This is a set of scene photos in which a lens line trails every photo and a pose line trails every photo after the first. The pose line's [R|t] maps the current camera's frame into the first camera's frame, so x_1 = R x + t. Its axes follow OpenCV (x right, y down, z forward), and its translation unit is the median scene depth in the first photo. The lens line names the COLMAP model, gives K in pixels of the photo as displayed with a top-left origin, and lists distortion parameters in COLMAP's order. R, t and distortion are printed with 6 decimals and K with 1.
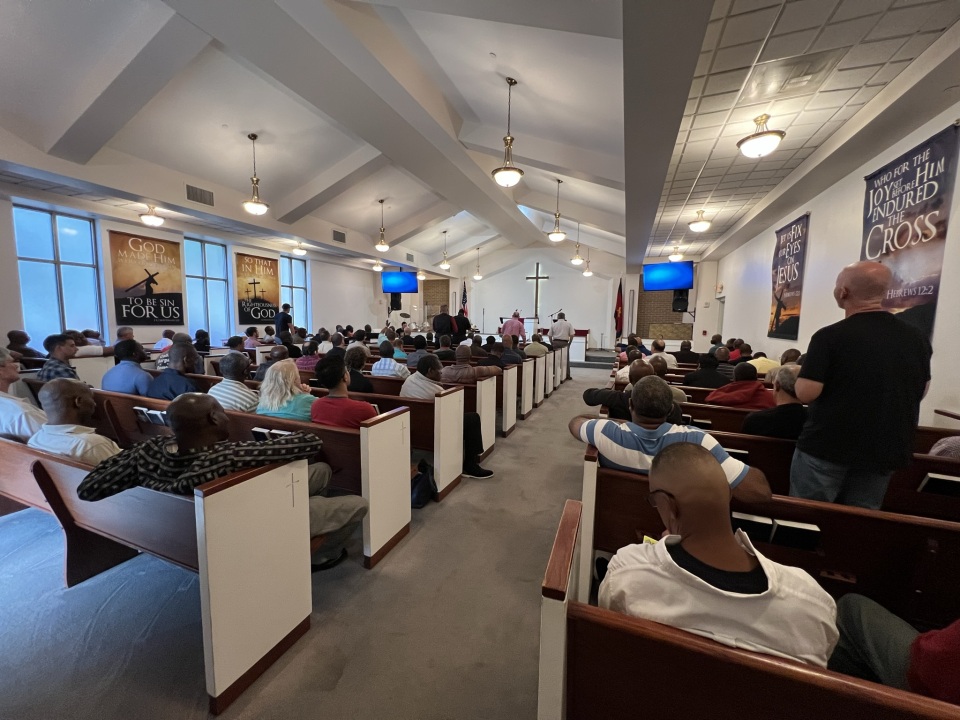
lens RADIAL K [[380.0, 0, 479.9], [0, 380.0, 355.7], [0, 0, 1]] dist [-0.000736, 0.000022]
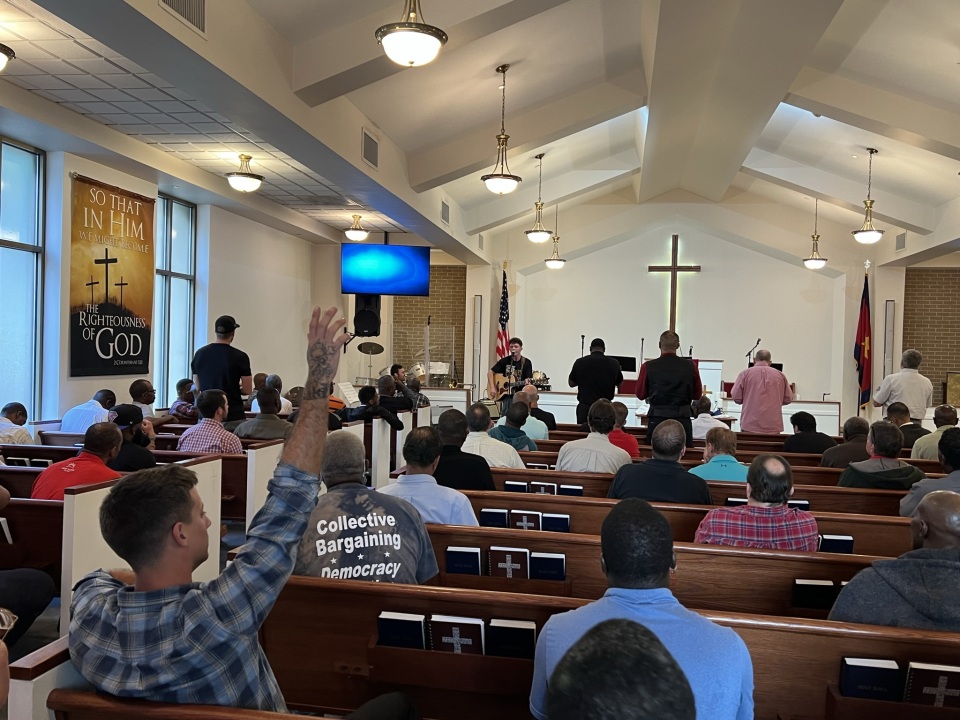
lens RADIAL K [[803.3, 0, 483.8], [0, 803.3, 360.8], [0, 0, 1]] dist [0.044989, -0.004054]
pose [[0.976717, 0.004775, 0.214480, -0.399278], [0.013348, 0.996463, -0.082970, -0.027734], [-0.214118, 0.083901, 0.973198, 0.181177]]
